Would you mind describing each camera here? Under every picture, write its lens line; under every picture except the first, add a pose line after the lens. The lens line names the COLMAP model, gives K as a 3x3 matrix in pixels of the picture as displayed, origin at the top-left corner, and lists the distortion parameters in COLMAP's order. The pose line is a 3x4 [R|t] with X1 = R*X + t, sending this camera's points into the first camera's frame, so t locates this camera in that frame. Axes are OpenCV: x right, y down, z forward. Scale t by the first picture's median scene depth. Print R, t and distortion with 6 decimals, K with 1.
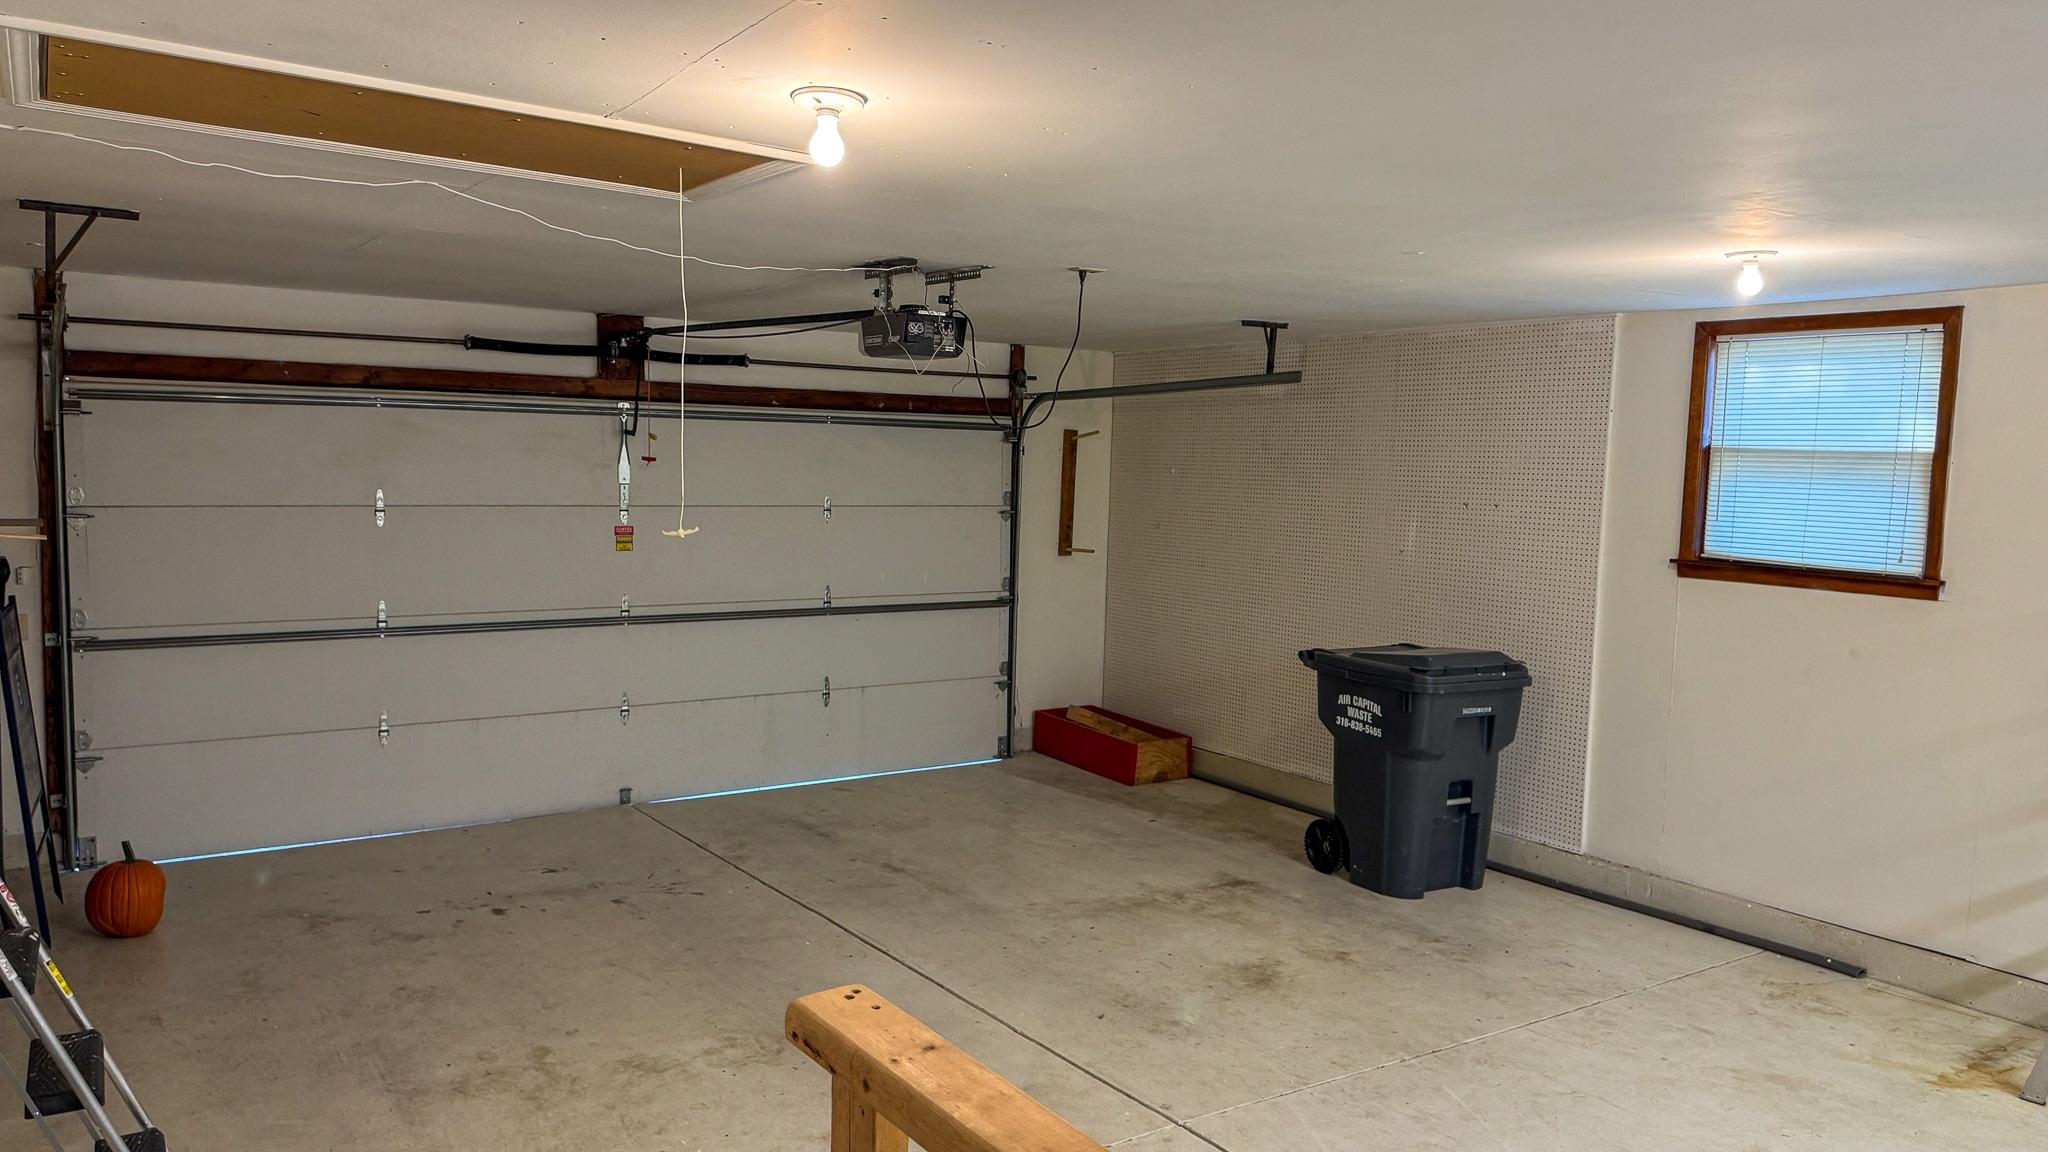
lens RADIAL K [[1412.9, 0, 1025.8], [0, 1412.9, 573.7], [0, 0, 1]] dist [-0.039160, -0.002519]
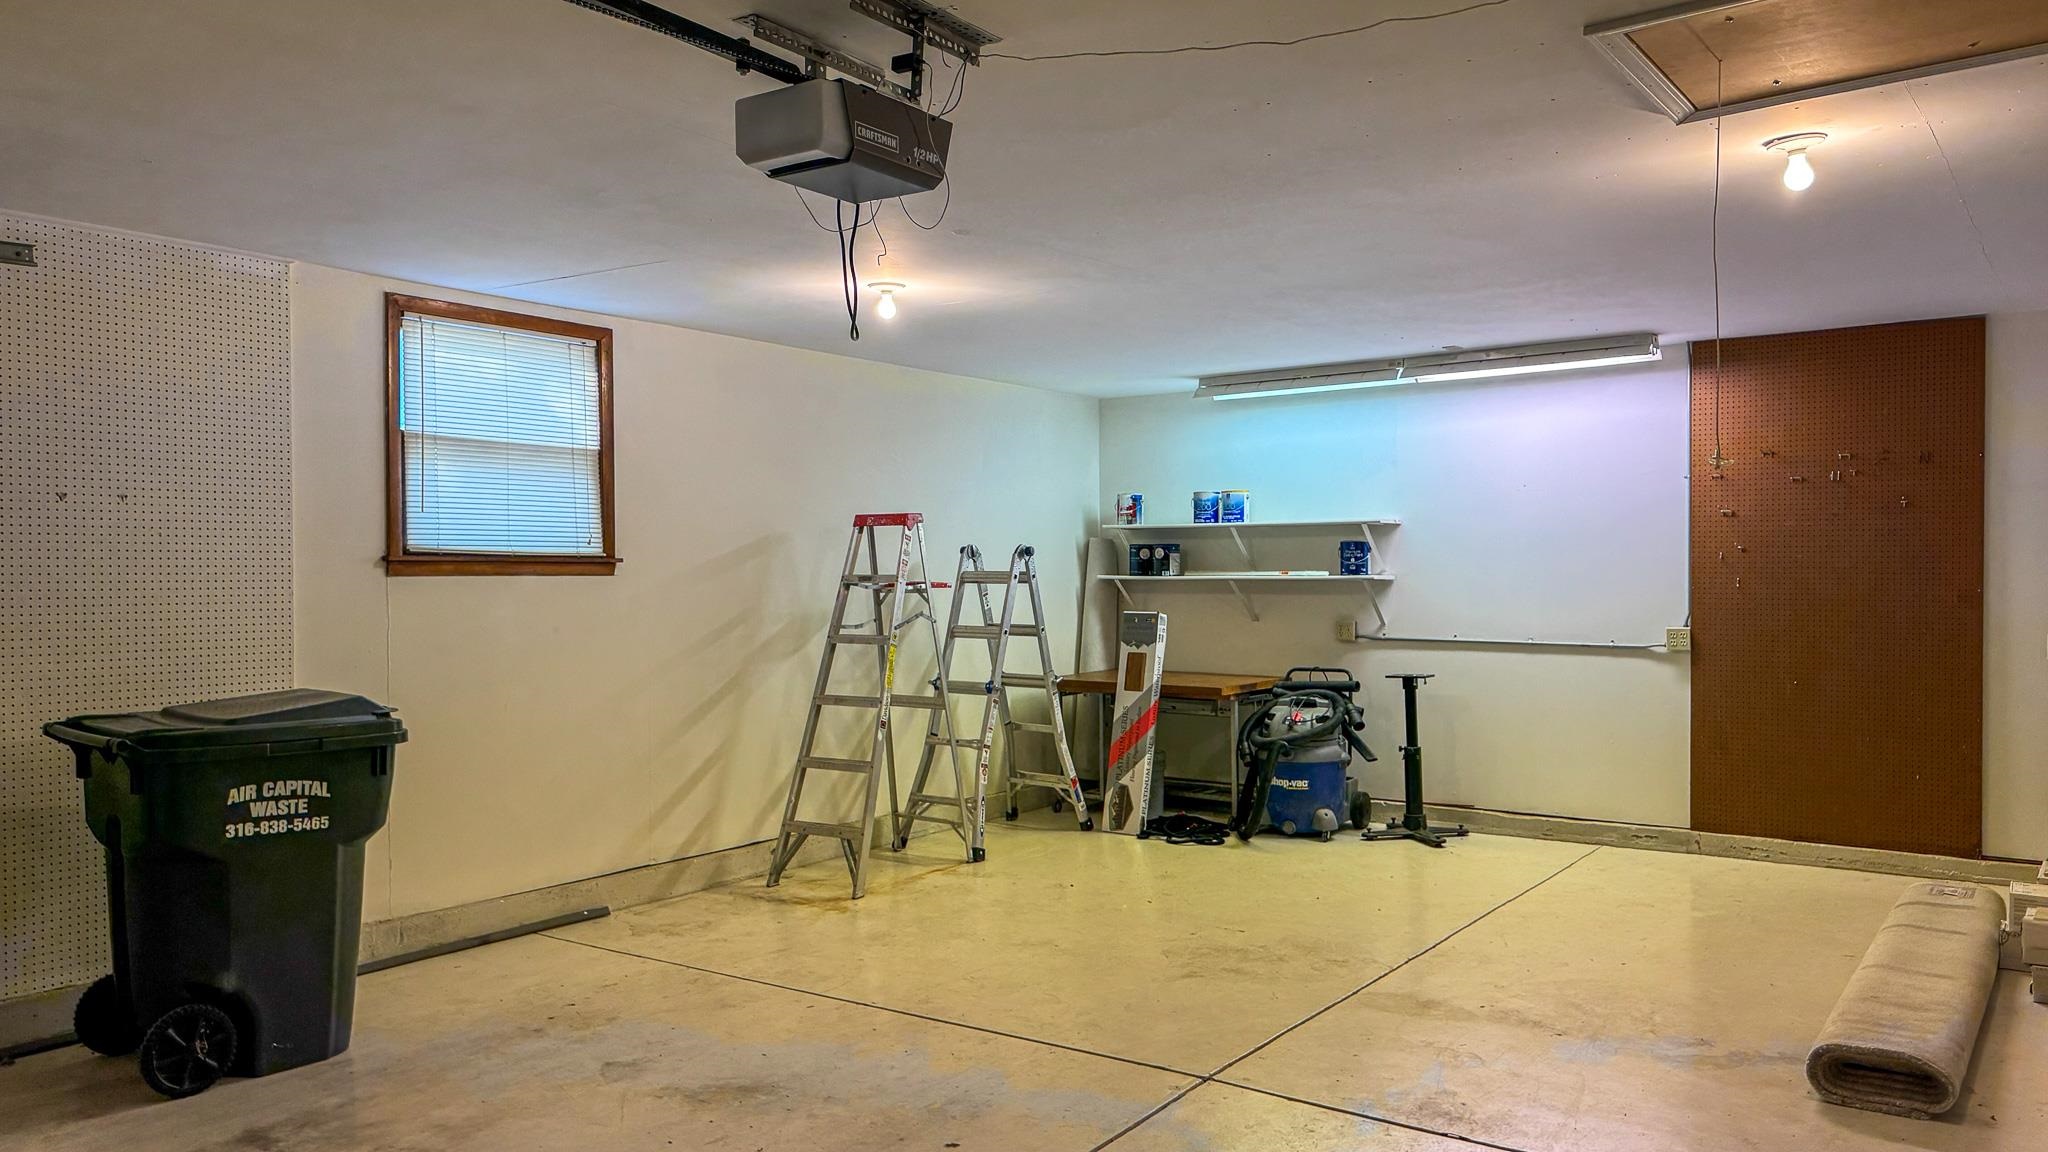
lens RADIAL K [[1412.9, 0, 1026.0], [0, 1412.9, 577.6], [0, 0, 1]] dist [-0.039160, -0.002519]
pose [[-0.344355, -0.029680, 0.938370, -0.521839], [0.071886, 0.995732, 0.057874, -0.019878], [-0.936083, 0.087385, -0.340752, 0.955940]]
